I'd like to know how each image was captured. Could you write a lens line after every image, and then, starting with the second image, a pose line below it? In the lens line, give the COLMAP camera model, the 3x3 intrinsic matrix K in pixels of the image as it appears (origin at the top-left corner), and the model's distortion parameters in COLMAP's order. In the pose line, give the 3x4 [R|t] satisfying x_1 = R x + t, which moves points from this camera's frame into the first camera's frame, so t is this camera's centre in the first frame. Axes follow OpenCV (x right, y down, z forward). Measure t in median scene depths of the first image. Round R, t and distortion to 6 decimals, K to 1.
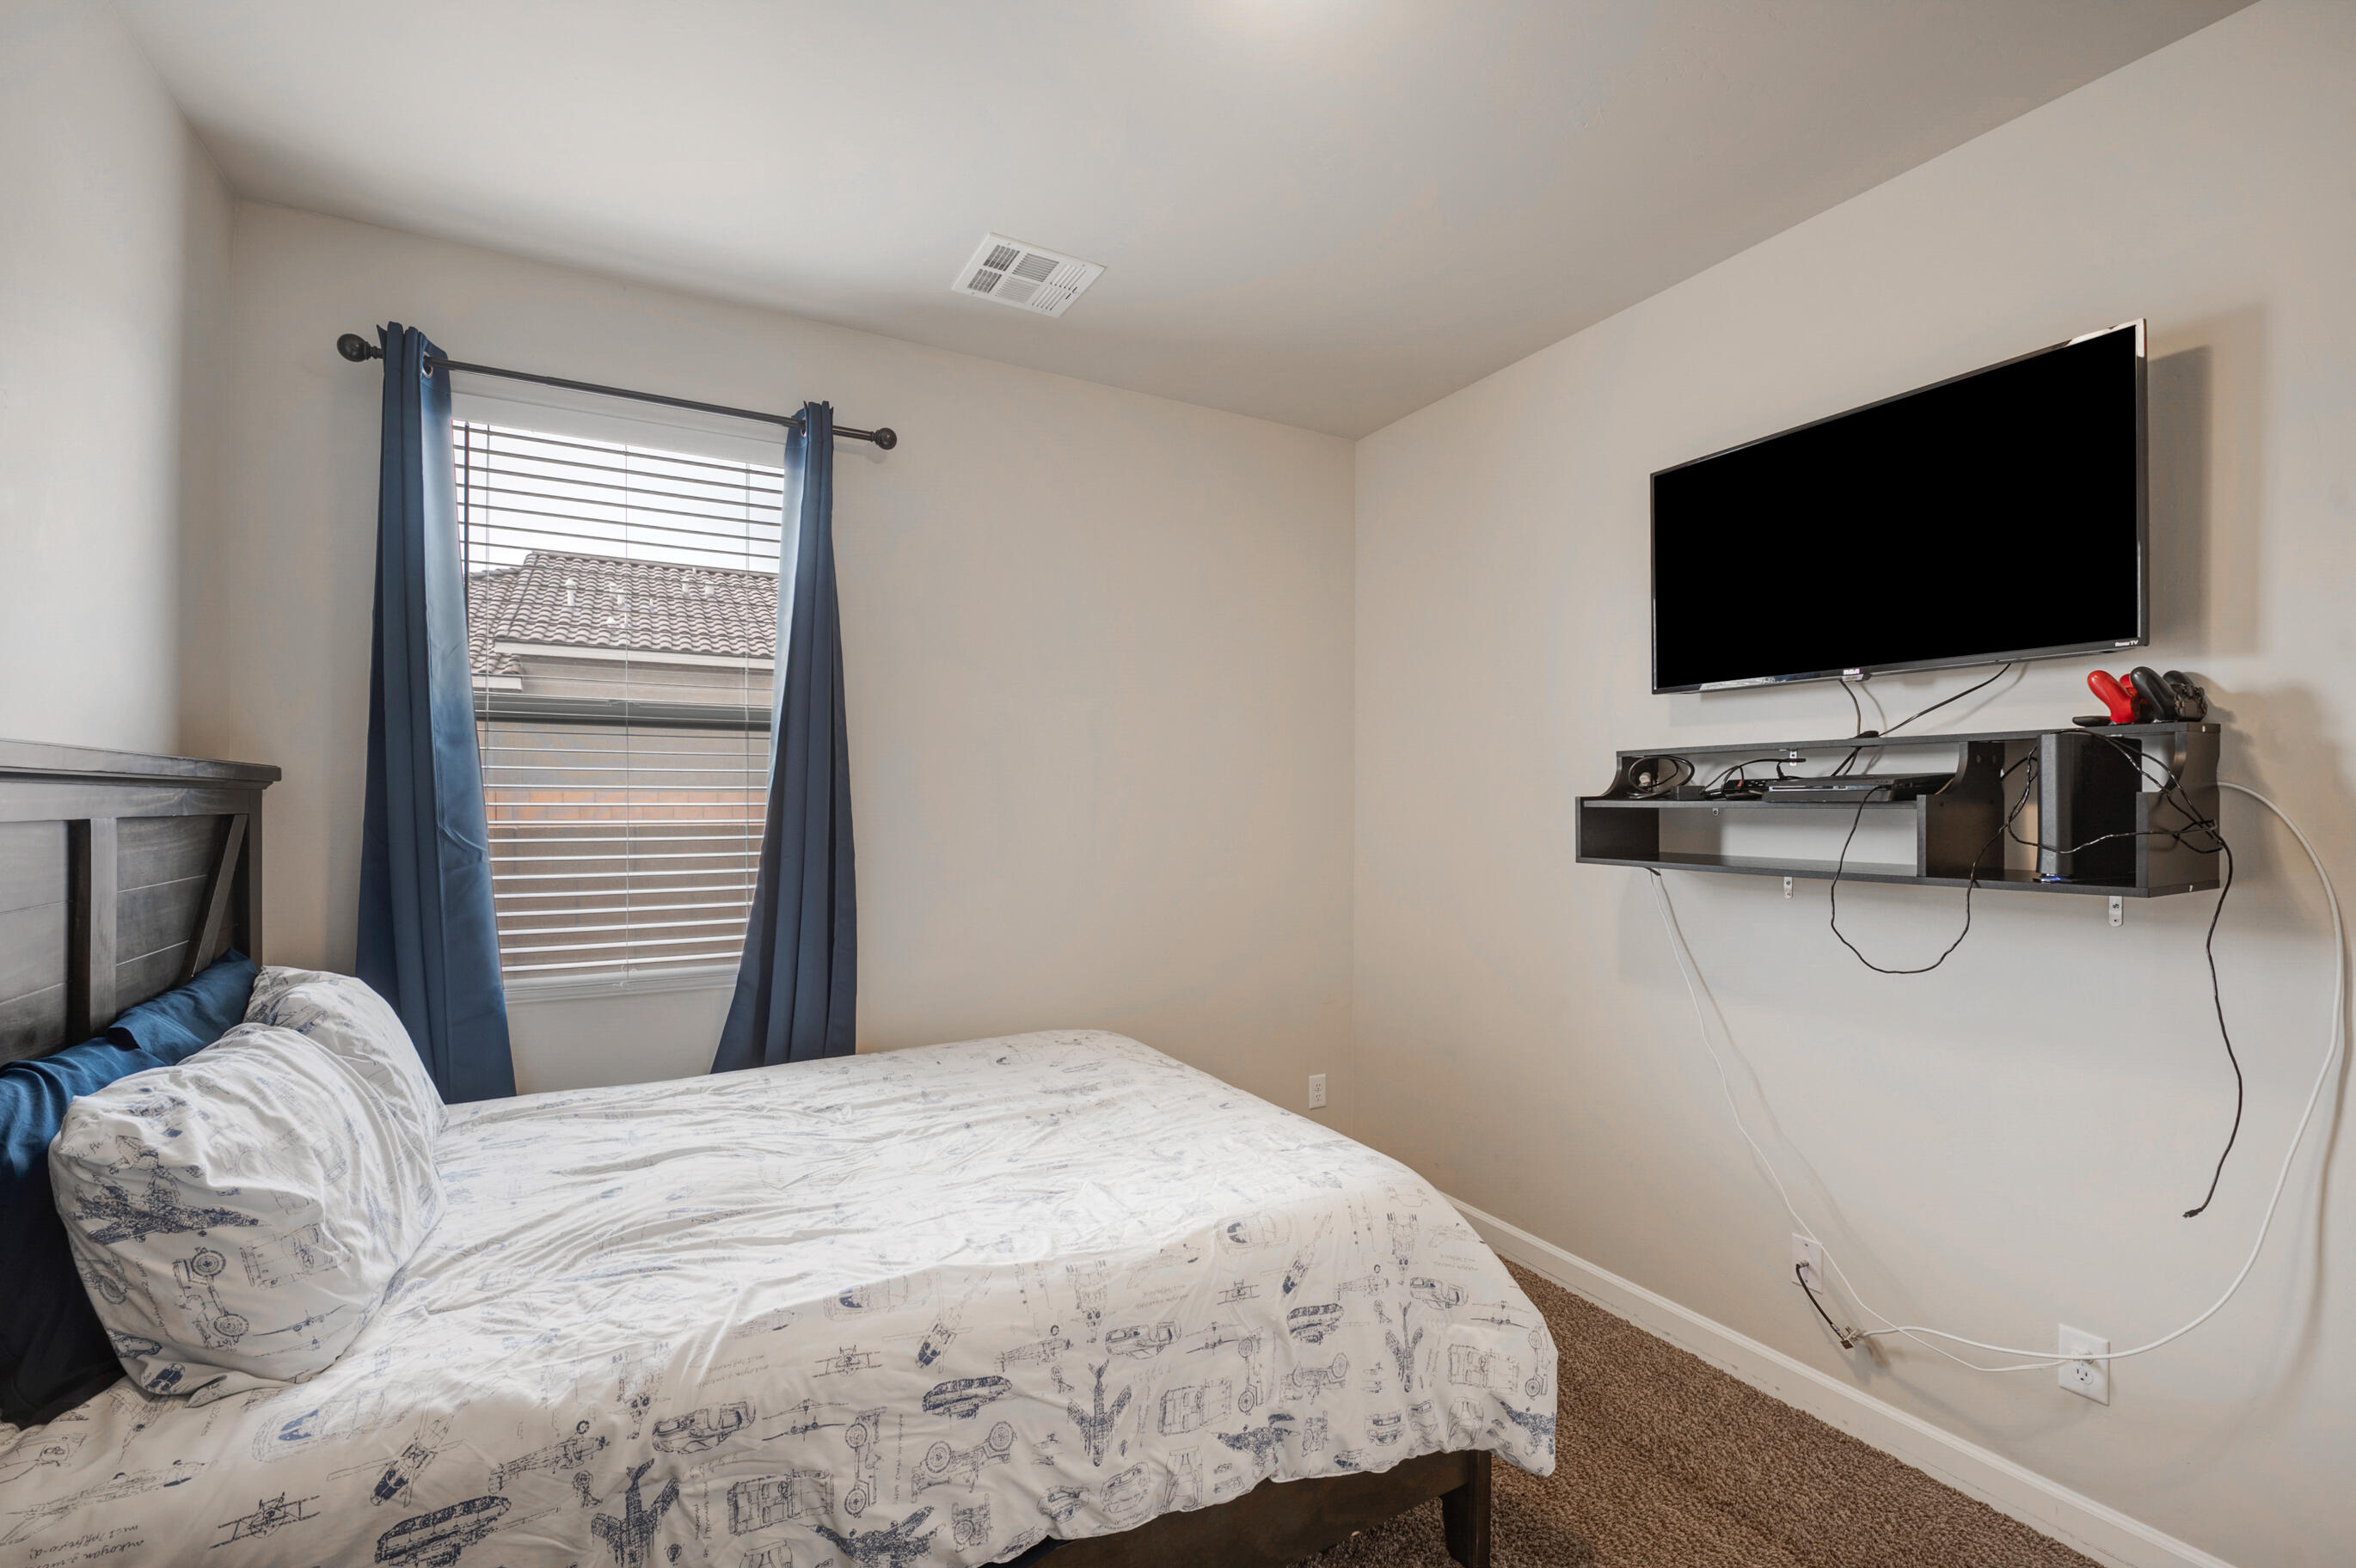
lens RADIAL K [[1041.2, 0, 1168.6], [0, 1041.2, 791.7], [0, 0, 1]] dist [-0.016227, -0.002017]
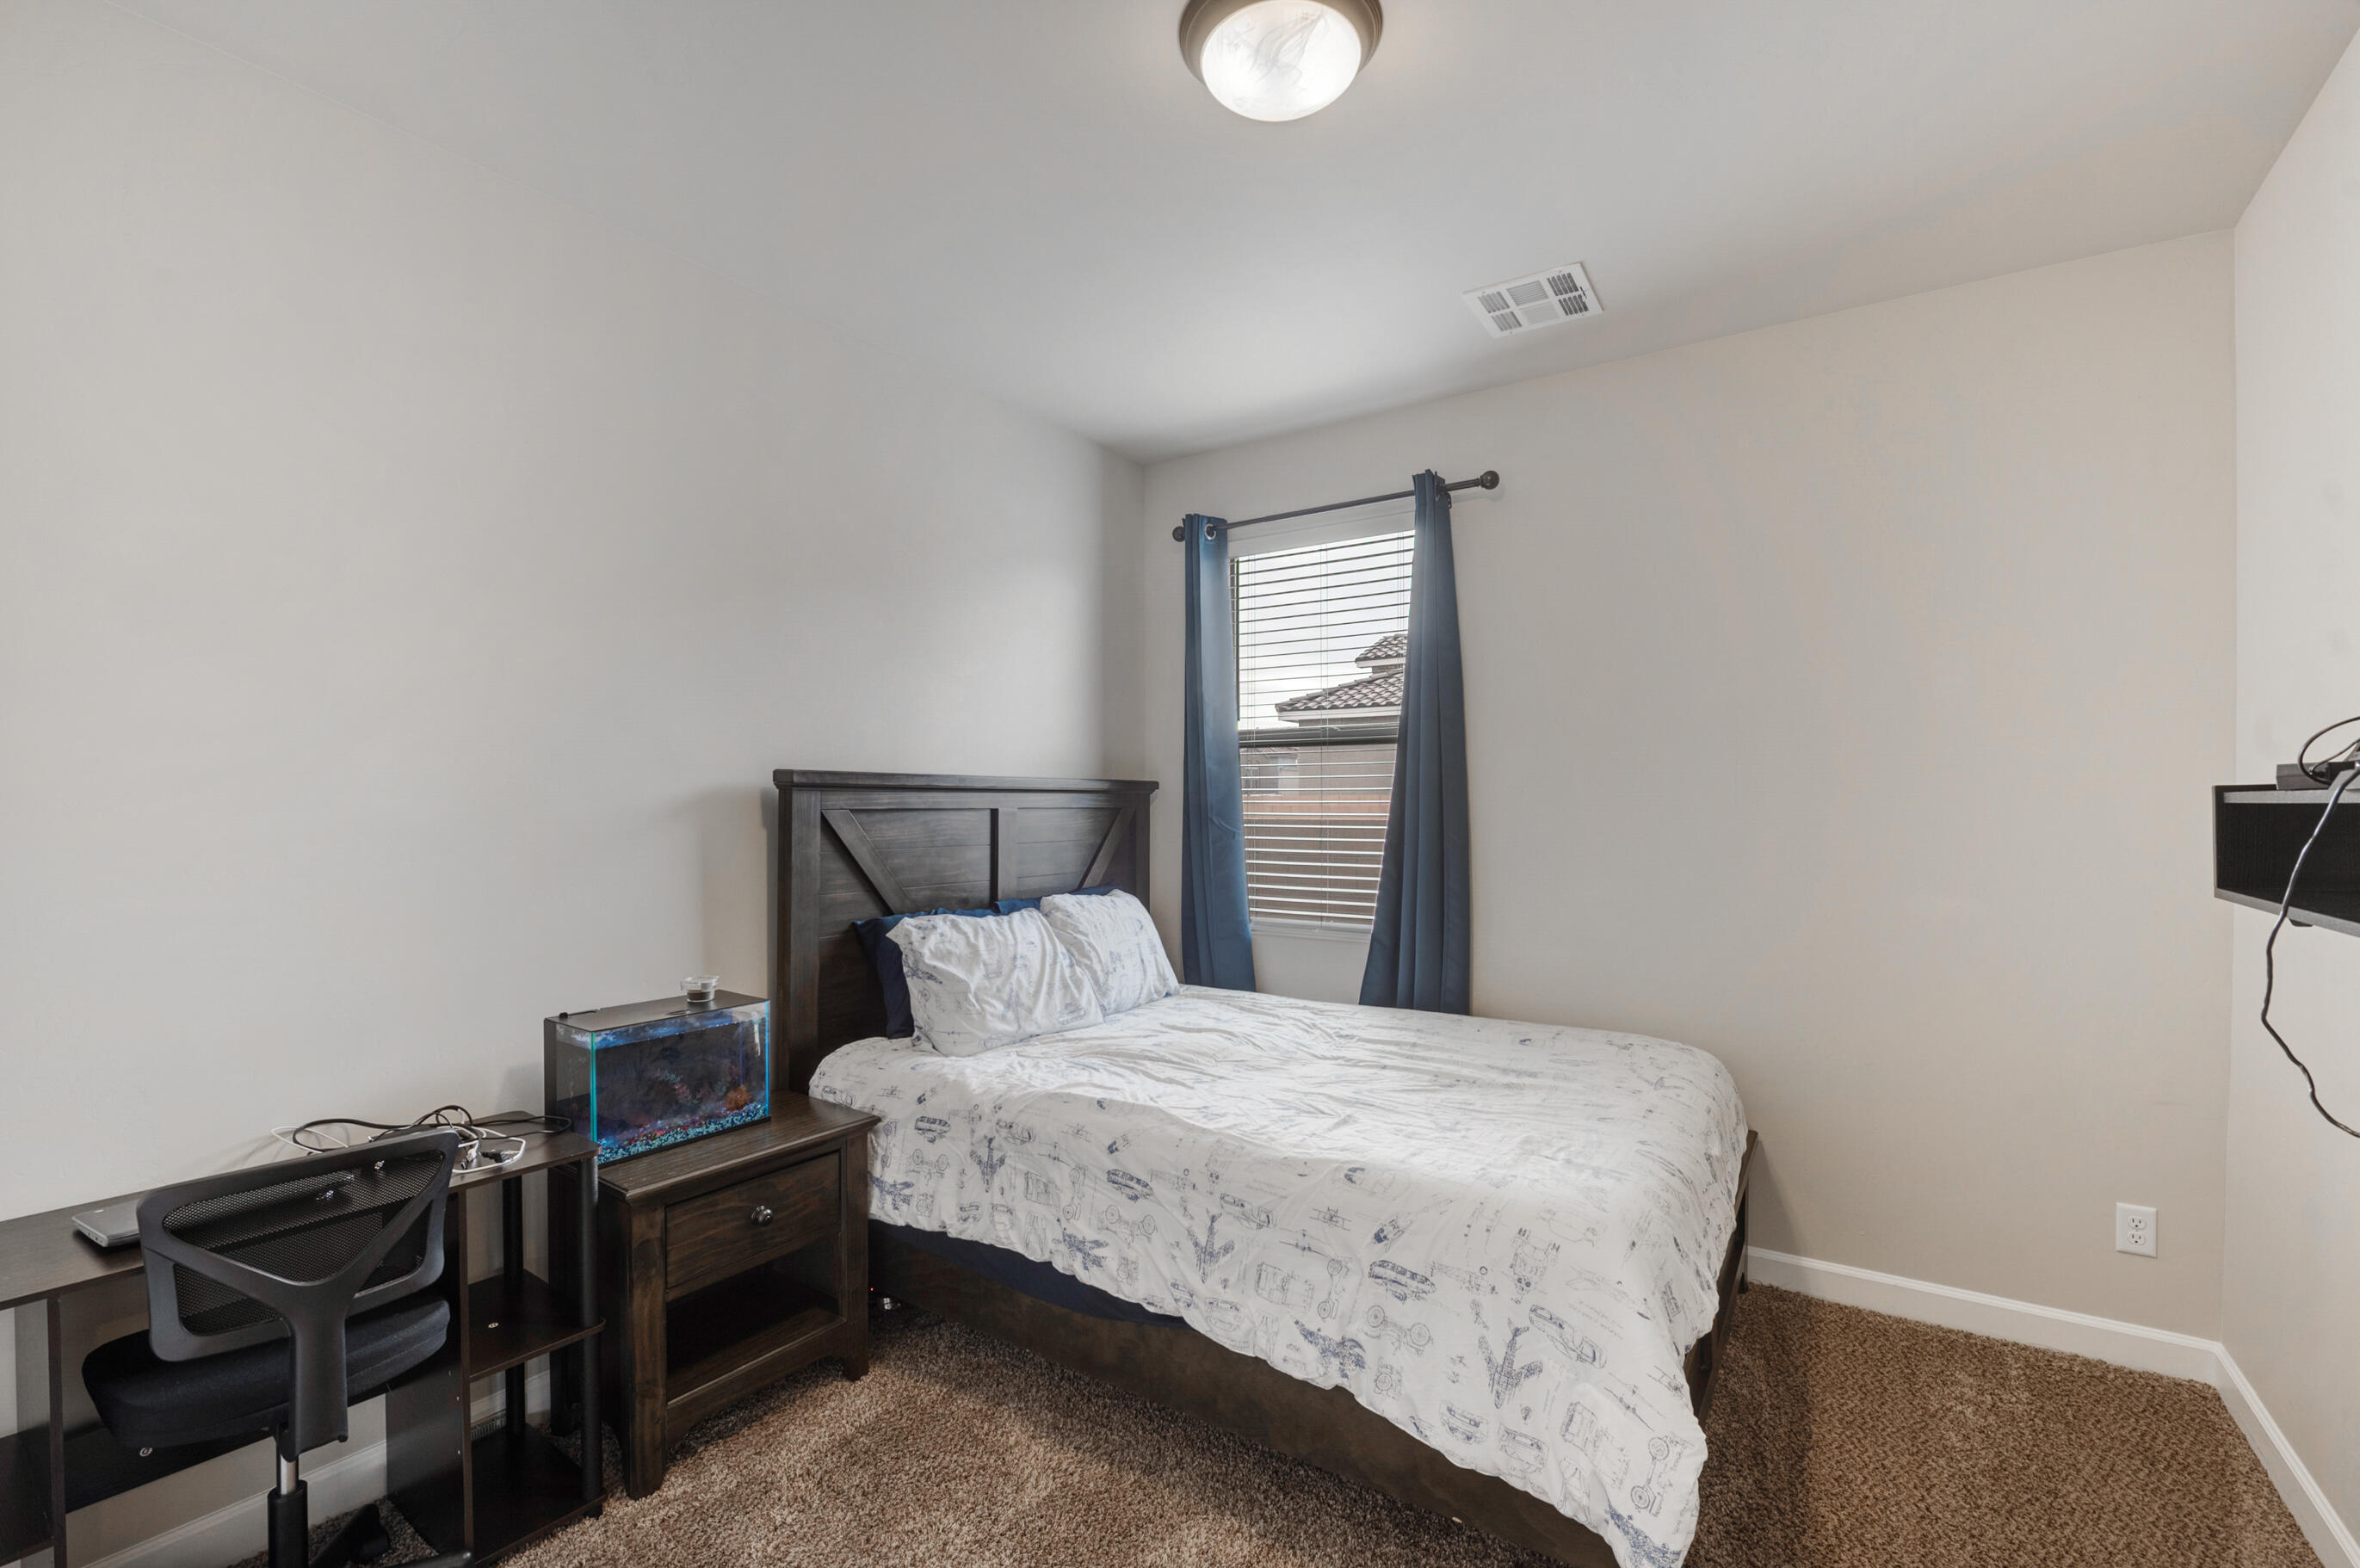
lens RADIAL K [[1043.1, 0, 1165.4], [0, 1043.1, 791.6], [0, 0, 1]] dist [-0.016227, -0.002017]
pose [[0.428498, -0.010989, -0.903476, 1.020641], [0.009130, 0.999928, -0.007832, 0.010723], [0.903497, -0.004893, 0.428567, 0.323740]]
